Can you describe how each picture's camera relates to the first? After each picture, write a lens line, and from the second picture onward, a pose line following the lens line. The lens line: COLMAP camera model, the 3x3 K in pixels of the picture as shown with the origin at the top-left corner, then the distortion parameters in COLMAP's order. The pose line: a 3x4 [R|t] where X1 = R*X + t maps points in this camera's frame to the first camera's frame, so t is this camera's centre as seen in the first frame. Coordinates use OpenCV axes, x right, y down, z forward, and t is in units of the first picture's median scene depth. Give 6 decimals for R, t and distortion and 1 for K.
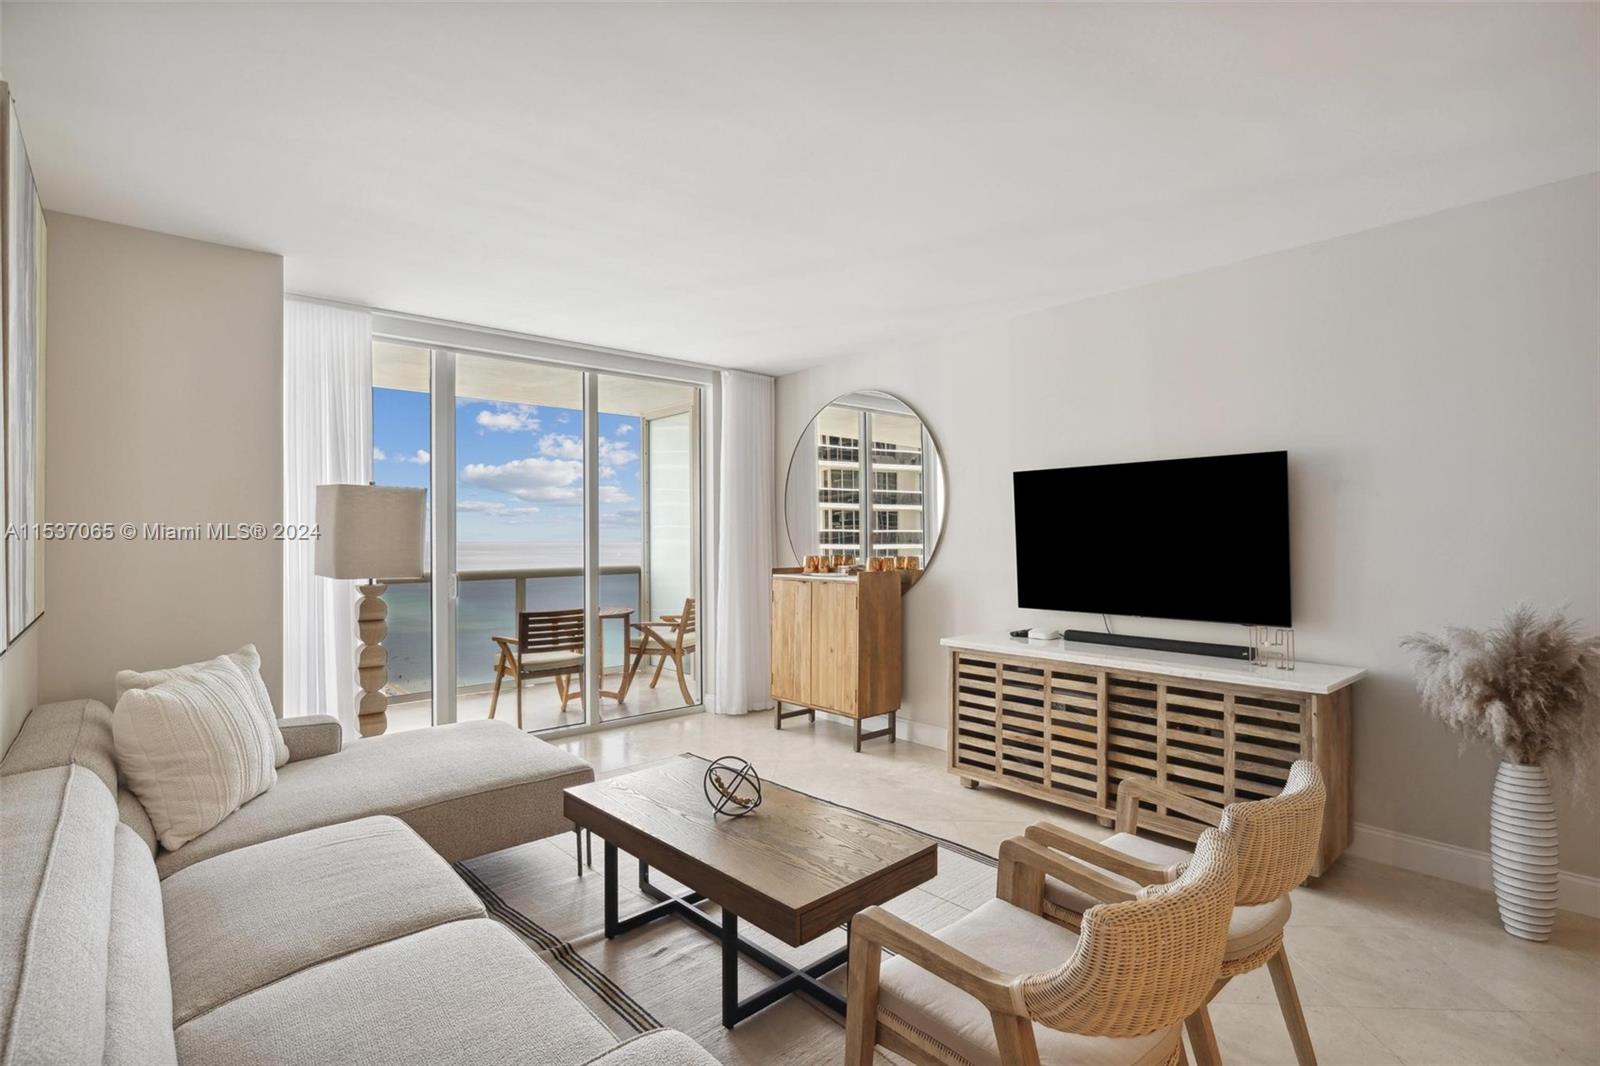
lens RADIAL K [[760.6, 0, 800.0], [0, 760.6, 533.0], [0, 0, 1]] dist [-0.002959, 0.000020]
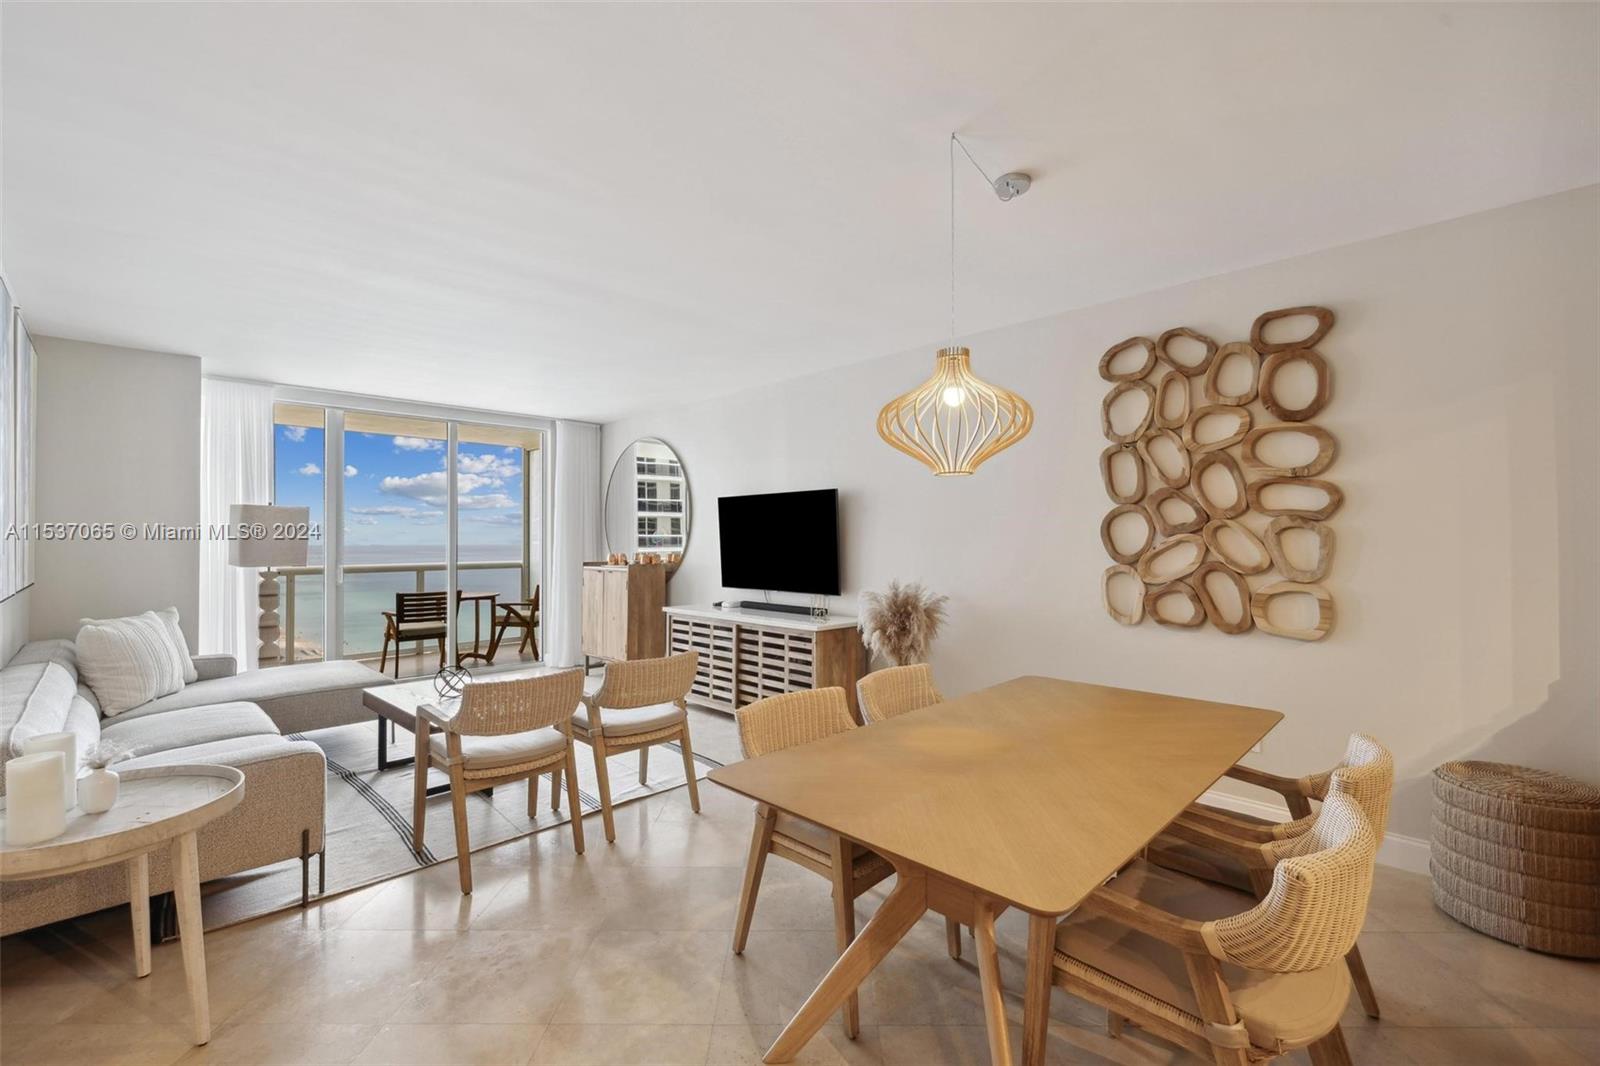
lens RADIAL K [[682.3, 0, 801.9], [0, 682.3, 532.8], [0, 0, 1]] dist [-0.000168, 0.000052]
pose [[0.998118, 0.003902, 0.061203, 0.396993], [-0.003532, 0.999975, -0.006145, -0.002667], [-0.061225, 0.005917, 0.998106, -0.400272]]
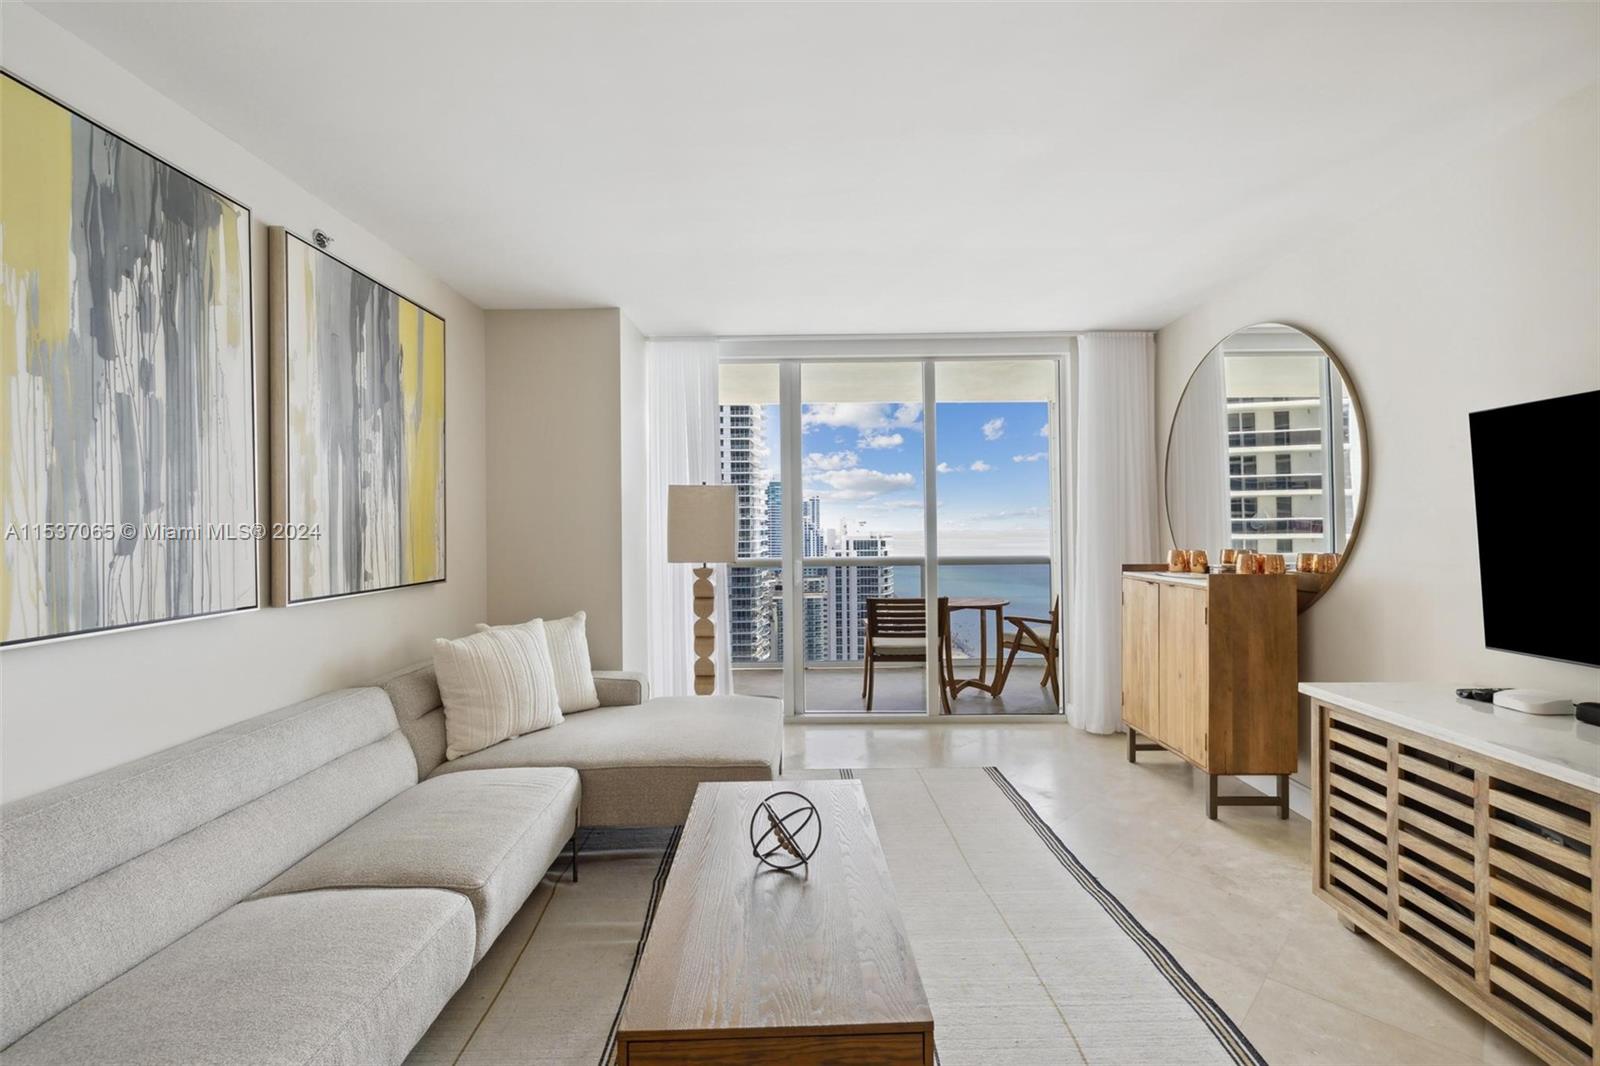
lens RADIAL K [[689.6, 0, 804.2], [0, 689.6, 525.6], [0, 0, 1]] dist [0.002416, 0.000244]
pose [[0.746020, -0.004649, -0.665907, 0.275179], [0.008016, 0.999966, 0.002000, 0.000500], [0.665875, -0.006830, 0.746032, 0.293803]]
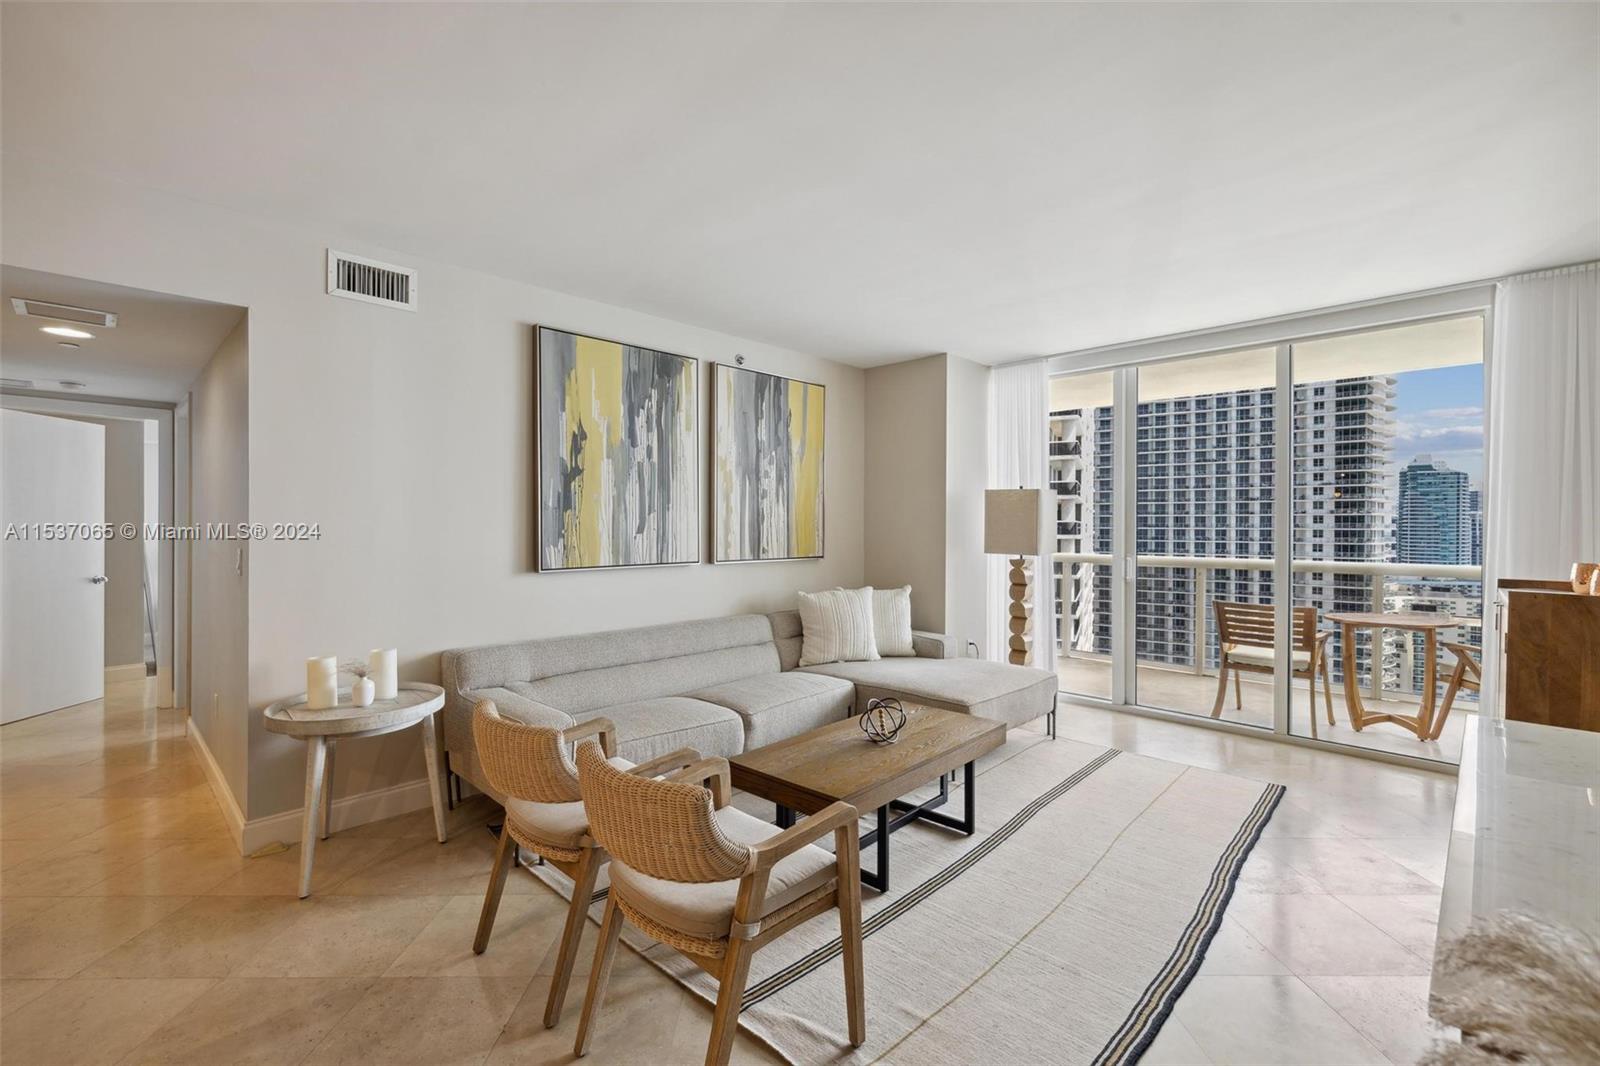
lens RADIAL K [[695.7, 0, 802.6], [0, 695.7, 535.3], [0, 0, 1]] dist [0.002308, 0.000091]
pose [[0.075404, 0.020512, -0.996942, 0.687398], [-0.002066, 0.999789, 0.020415, -0.001796], [0.997151, 0.000520, 0.075430, 0.498915]]
